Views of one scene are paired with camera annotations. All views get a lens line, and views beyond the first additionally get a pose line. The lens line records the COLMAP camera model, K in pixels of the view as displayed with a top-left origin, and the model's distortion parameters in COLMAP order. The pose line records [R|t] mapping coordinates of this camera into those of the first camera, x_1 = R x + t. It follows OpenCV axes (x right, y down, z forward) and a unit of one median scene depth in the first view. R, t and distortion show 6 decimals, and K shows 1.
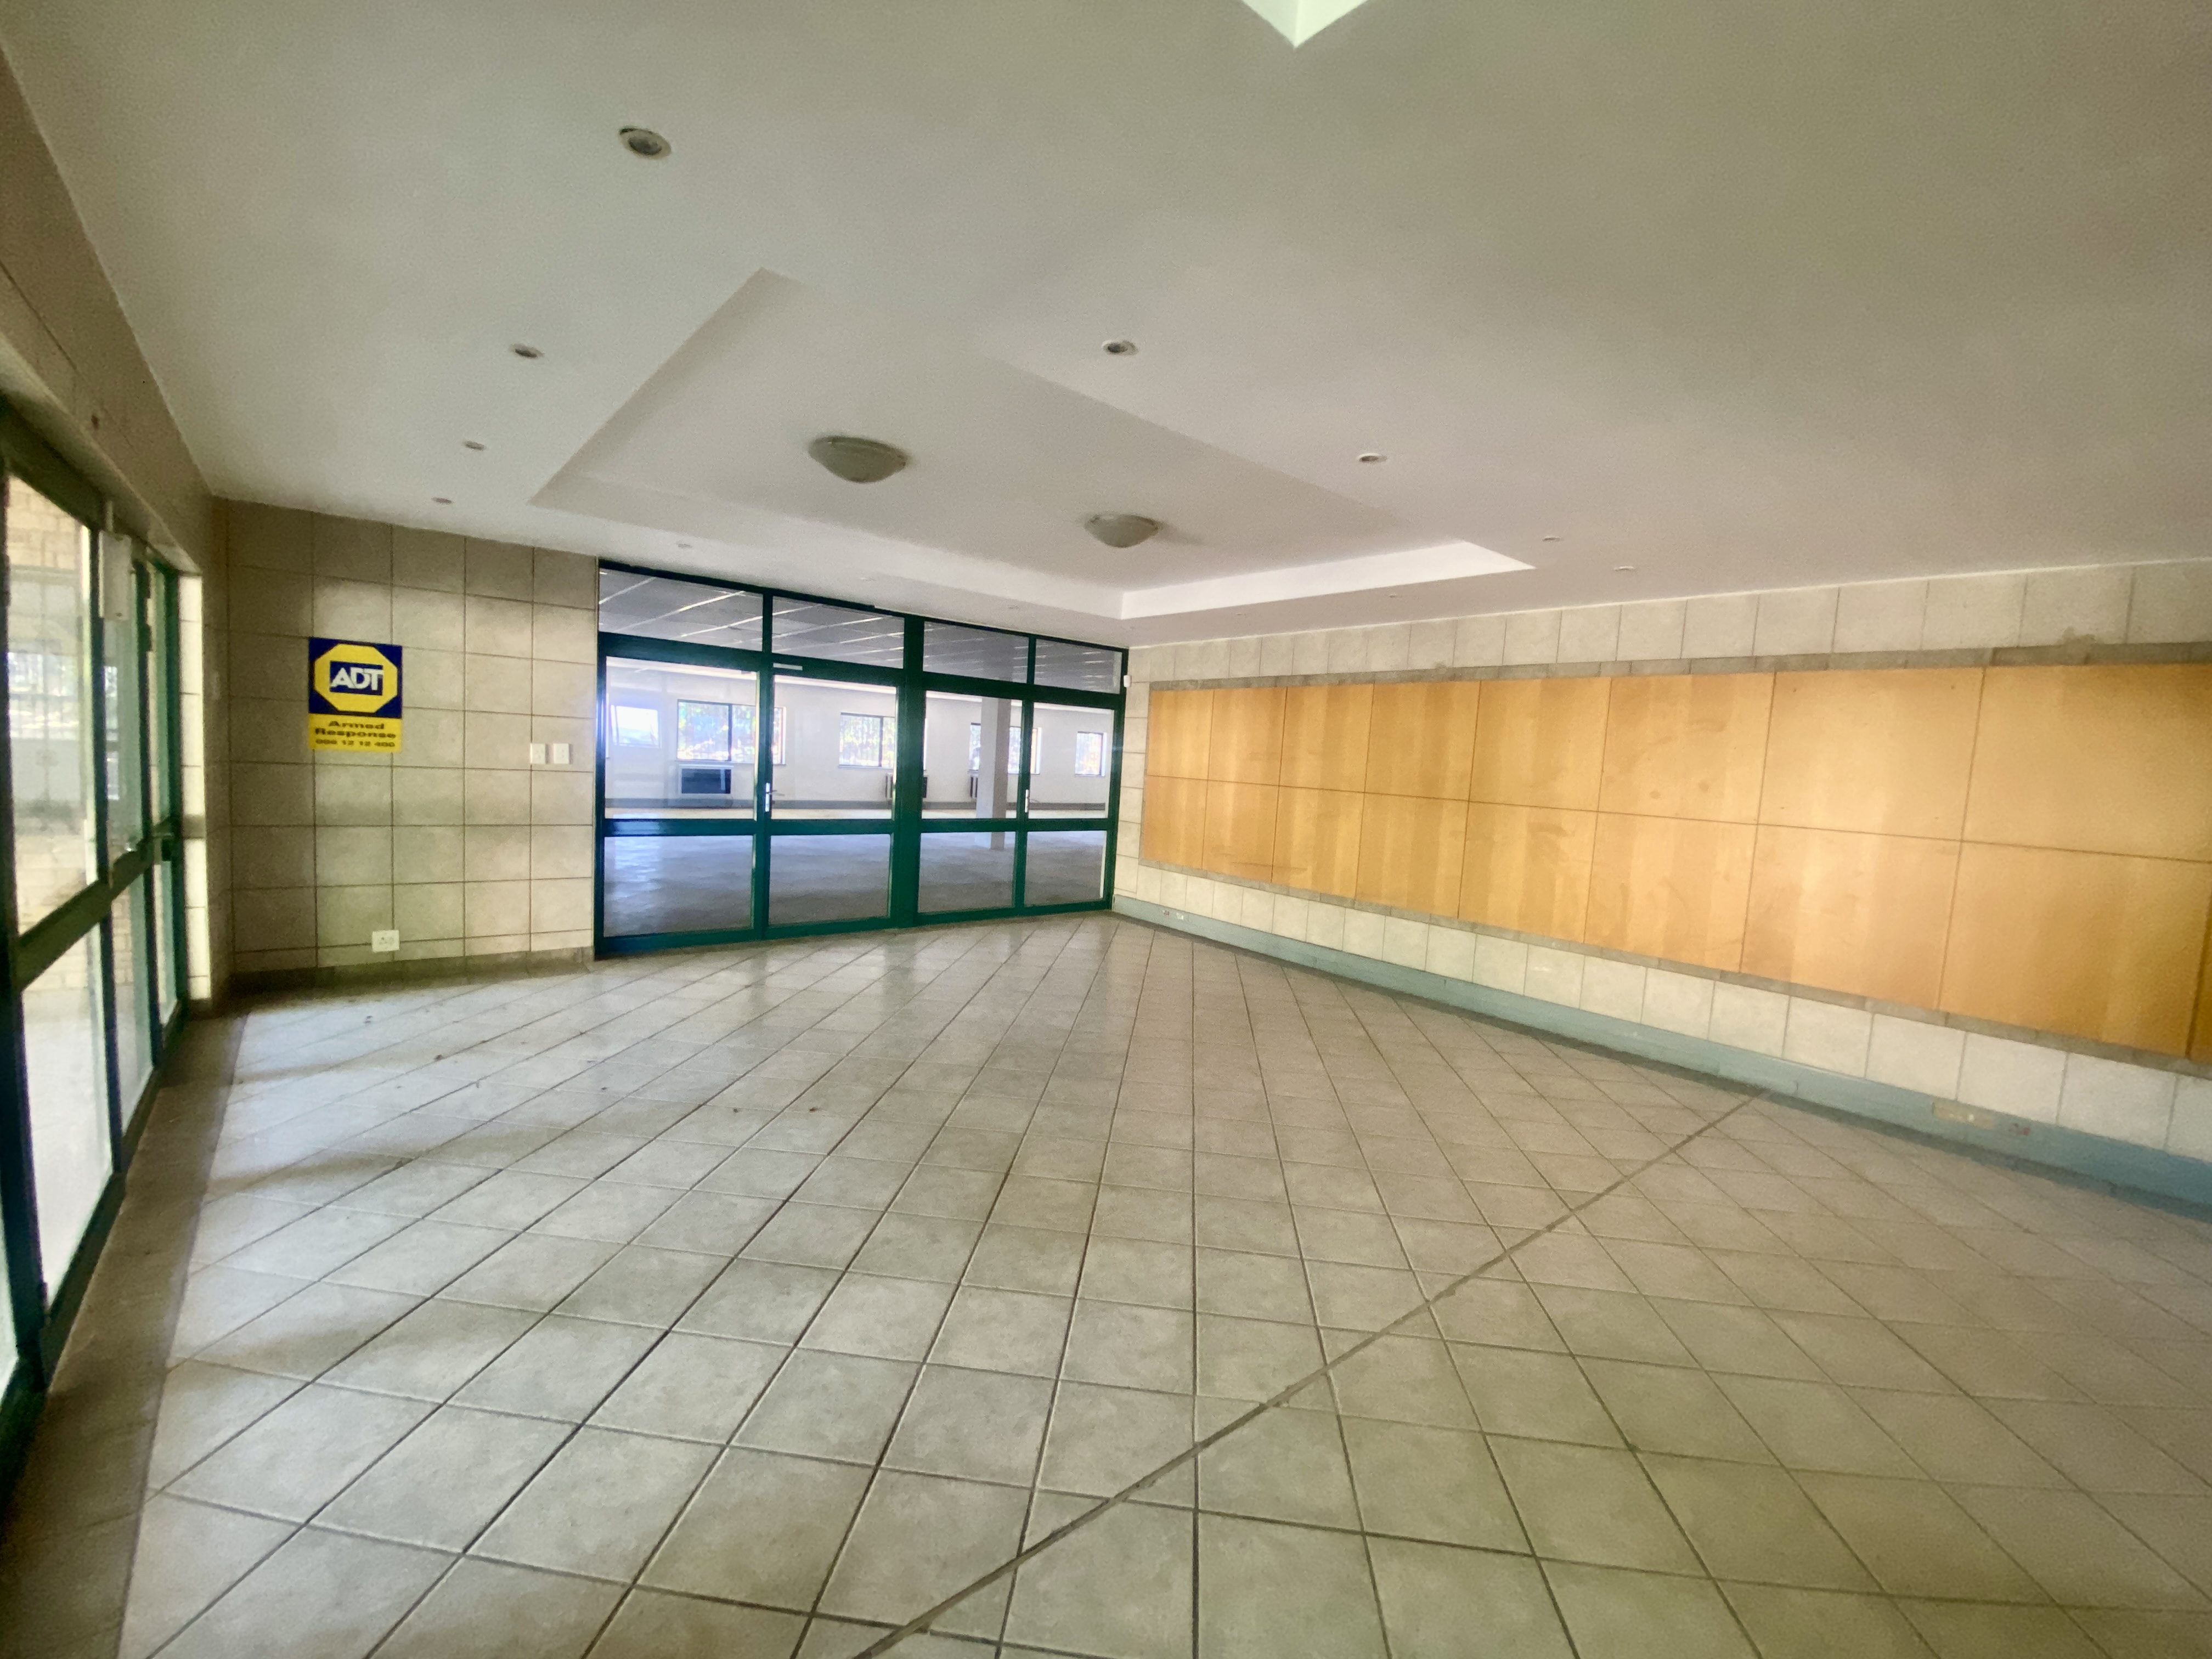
lens RADIAL K [[886.5, 0, 1100.4], [0, 886.5, 825.7], [0, 0, 1]] dist [0.031723, -0.024807]
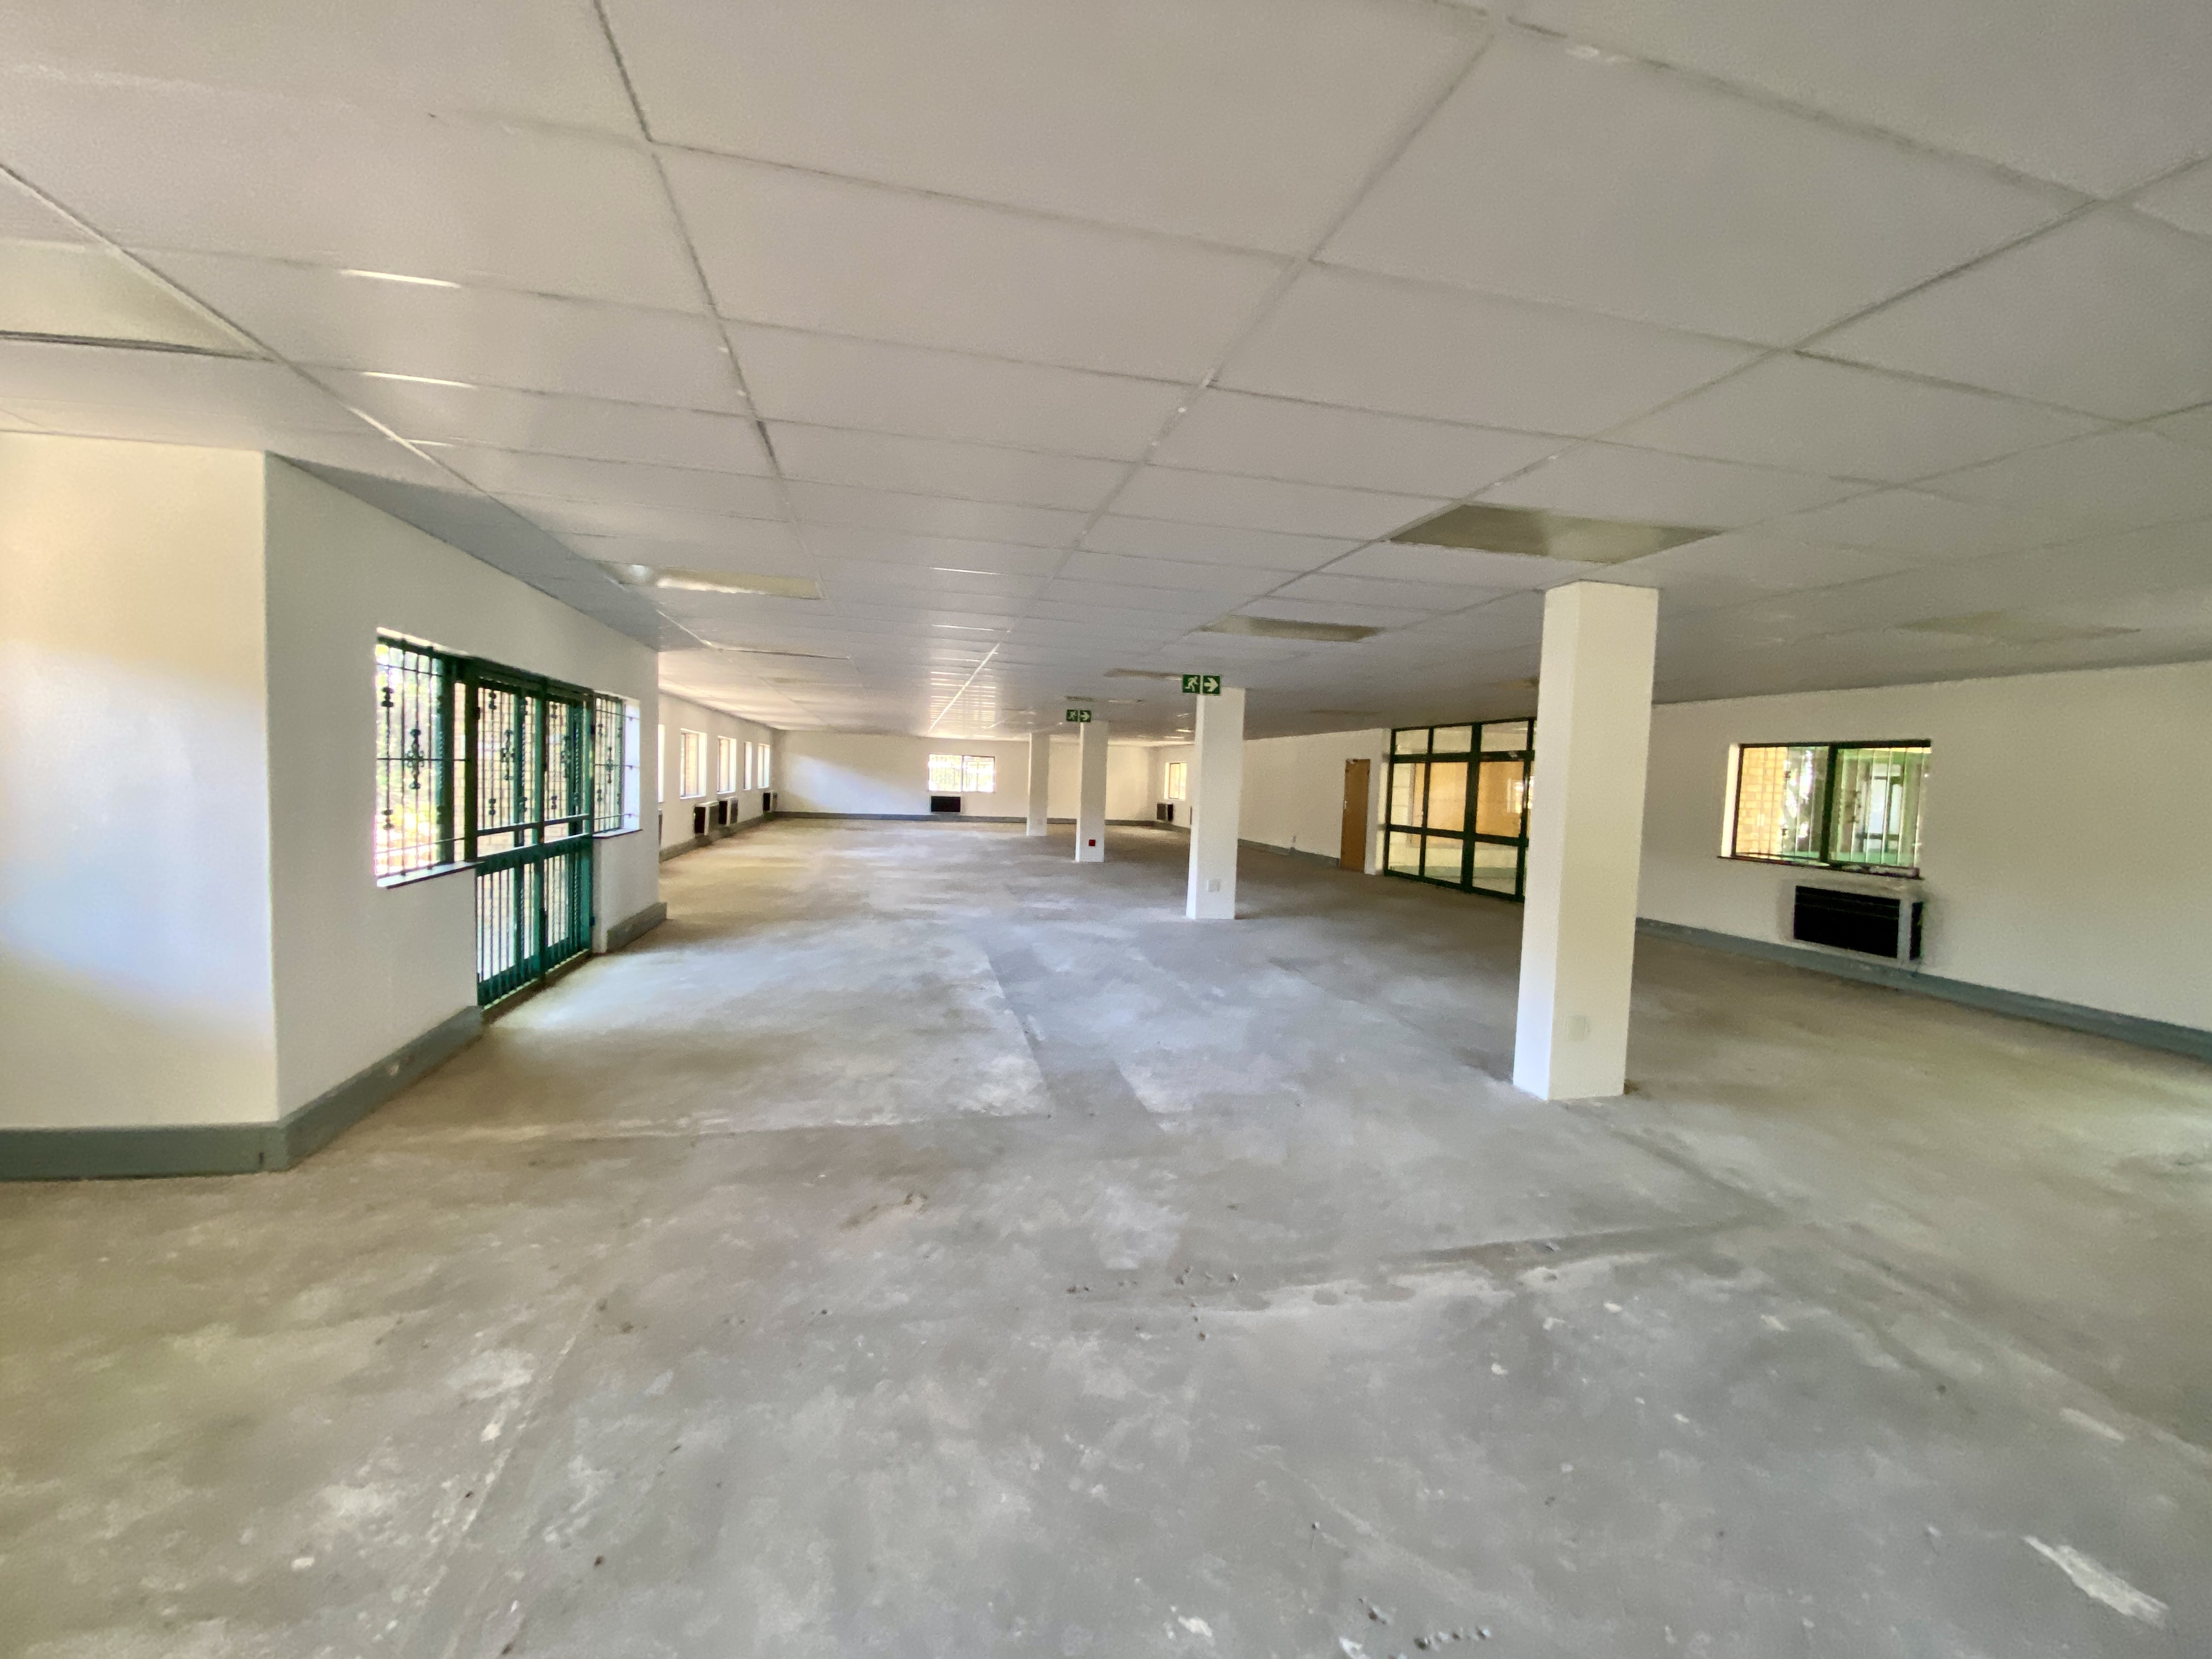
lens RADIAL K [[886.5, 0, 1100.4], [0, 886.5, 825.7], [0, 0, 1]] dist [0.031723, -0.024807]
pose [[-0.468192, -0.024680, -0.883282, 1.785081], [-0.128363, 0.990906, 0.040353, 0.001395], [0.874253, 0.132274, -0.467103, 1.213542]]
